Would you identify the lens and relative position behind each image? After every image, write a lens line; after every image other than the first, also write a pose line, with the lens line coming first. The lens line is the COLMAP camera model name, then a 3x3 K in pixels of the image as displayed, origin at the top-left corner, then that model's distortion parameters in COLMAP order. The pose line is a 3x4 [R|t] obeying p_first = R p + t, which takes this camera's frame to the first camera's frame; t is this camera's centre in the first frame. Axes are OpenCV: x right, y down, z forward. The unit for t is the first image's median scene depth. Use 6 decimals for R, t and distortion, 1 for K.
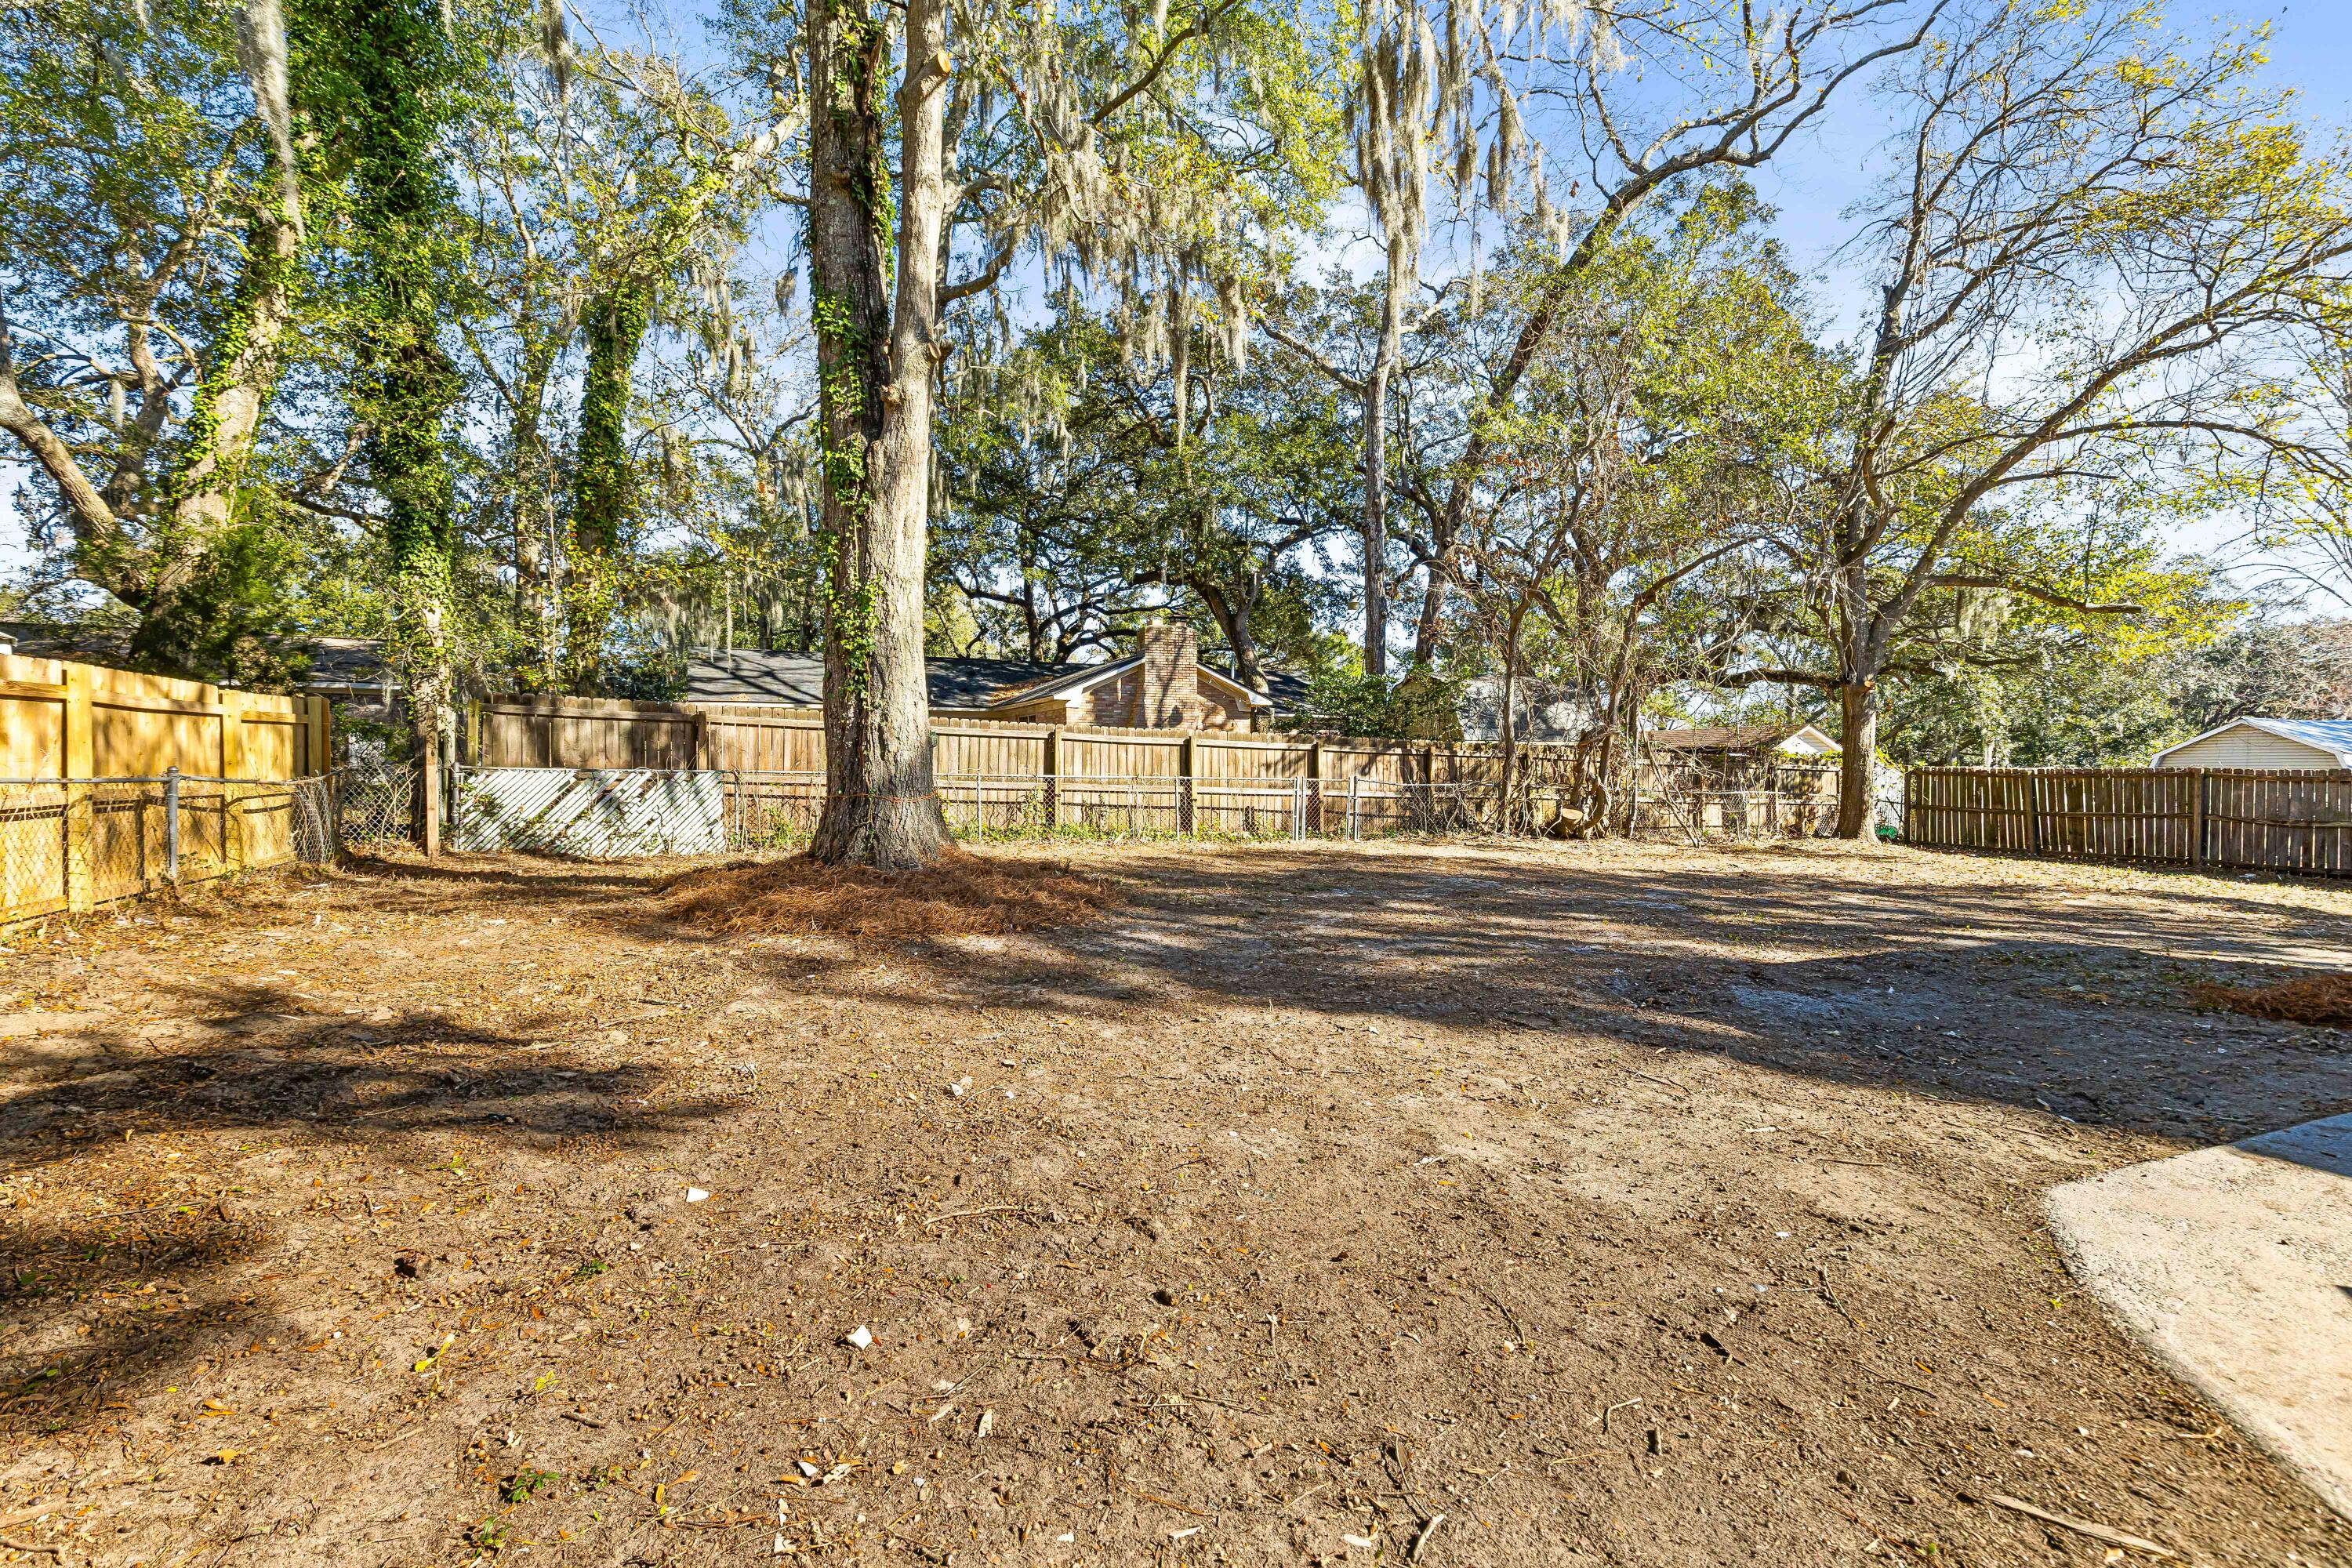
lens RADIAL K [[1061.8, 0, 1239.2], [0, 1061.8, 781.9], [0, 0, 1]] dist [-0.000521, -0.000134]
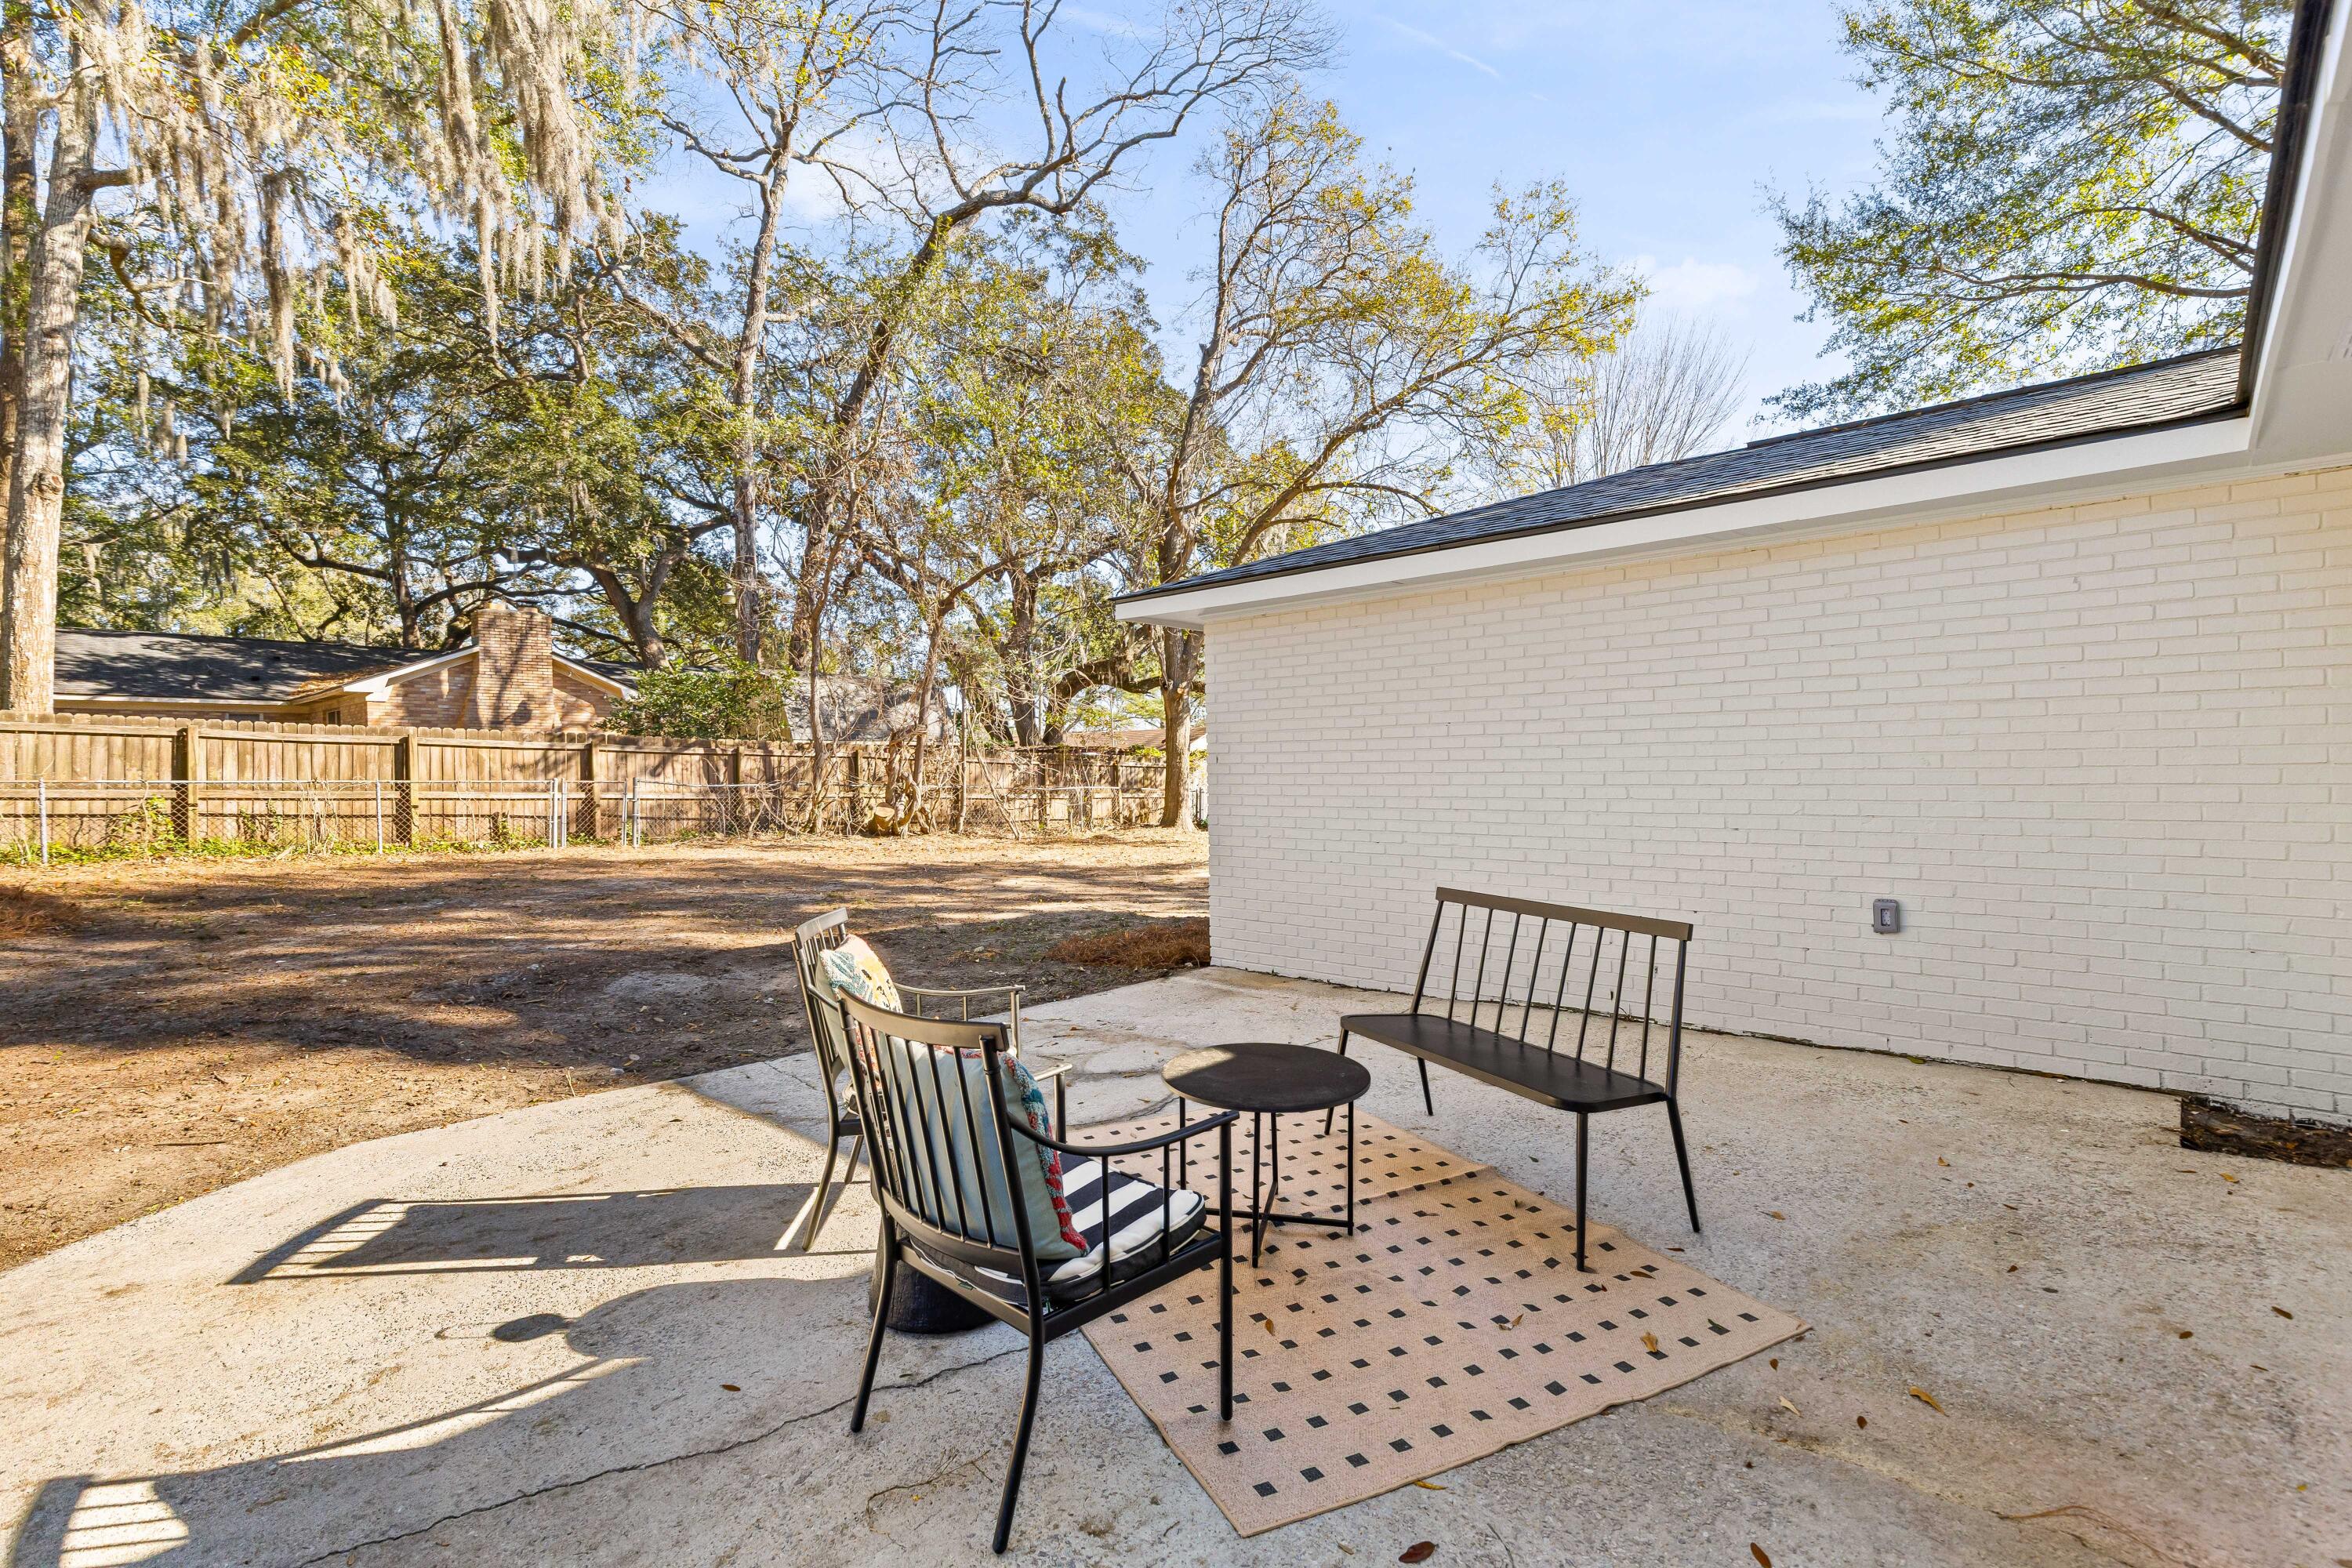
lens RADIAL K [[1061.8, 0, 1178.5], [0, 1061.8, 778.0], [0, 0, 1]] dist [-0.000521, -0.000134]
pose [[0.919042, -0.013277, 0.393936, 0.163228], [0.015393, 0.999879, -0.002213, 0.004176], [-0.393859, 0.008098, 0.919135, -0.048862]]
